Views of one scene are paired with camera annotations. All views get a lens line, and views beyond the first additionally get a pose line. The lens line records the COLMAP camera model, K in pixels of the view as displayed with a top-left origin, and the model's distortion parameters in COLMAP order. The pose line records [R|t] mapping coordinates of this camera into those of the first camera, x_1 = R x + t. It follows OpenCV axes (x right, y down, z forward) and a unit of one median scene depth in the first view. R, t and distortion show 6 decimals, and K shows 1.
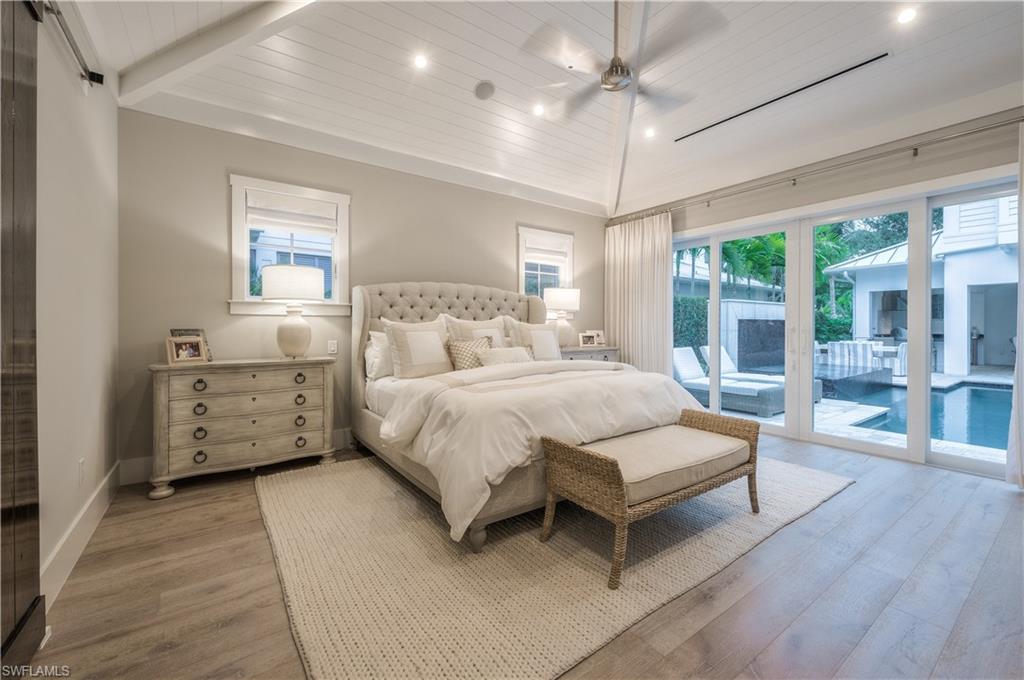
lens RADIAL K [[416.6, 0, 508.9], [0, 416.6, 328.7], [0, 0, 1]] dist [0.001830, 0.000195]
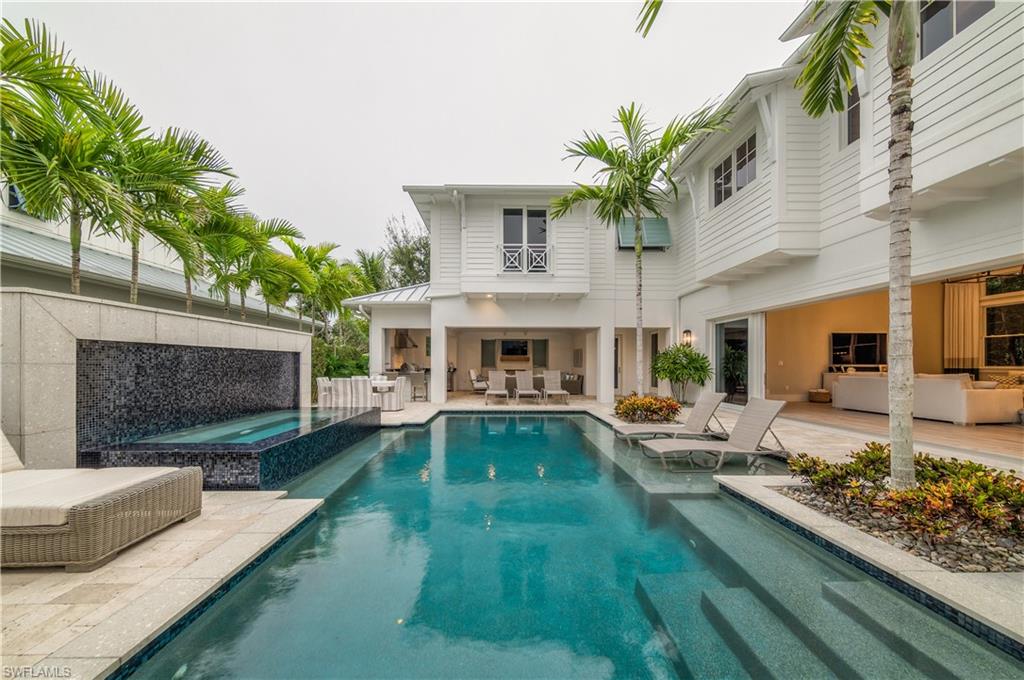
lens RADIAL K [[329.7, 0, 506.1], [0, 329.7, 364.6], [0, 0, 1]] dist [0.000869, 0.000029]
pose [[0.555192, -0.000263, 0.831722, 0.411405], [0.002752, 0.999995, -0.001521, 0.005430], [-0.831718, 0.003133, 0.555190, 0.335028]]
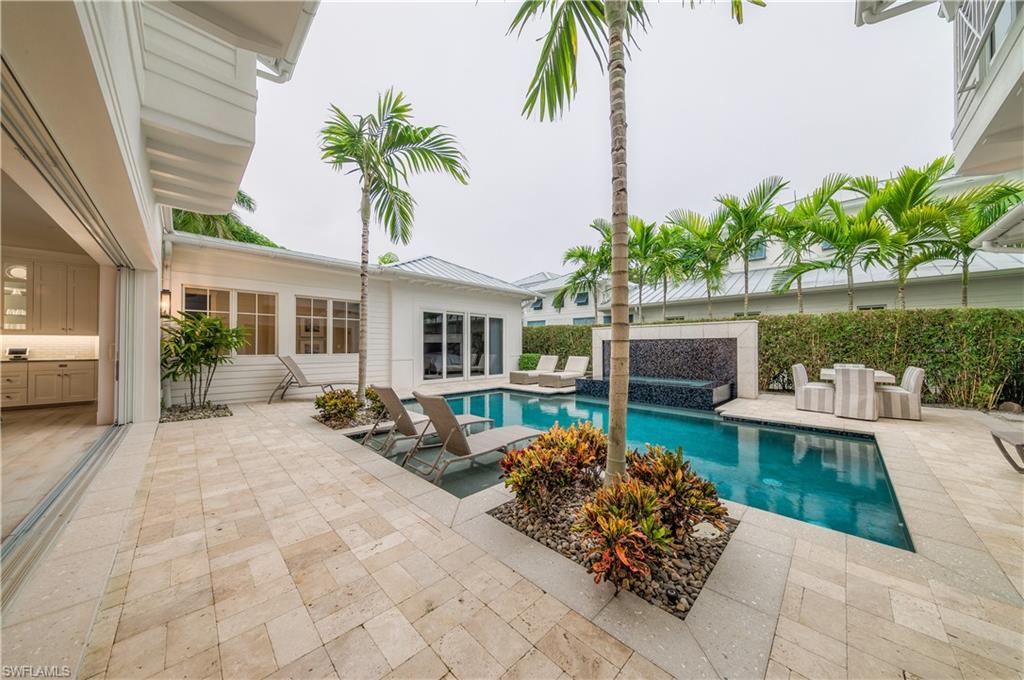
lens RADIAL K [[325.5, 0, 513.7], [0, 325.5, 342.6], [0, 0, 1]] dist [0.000730, 0.000013]
pose [[0.172408, -0.012648, -0.984944, 1.275766], [-0.005306, 0.999891, -0.013769, 0.003292], [0.985011, 0.007600, 0.172322, 0.376592]]
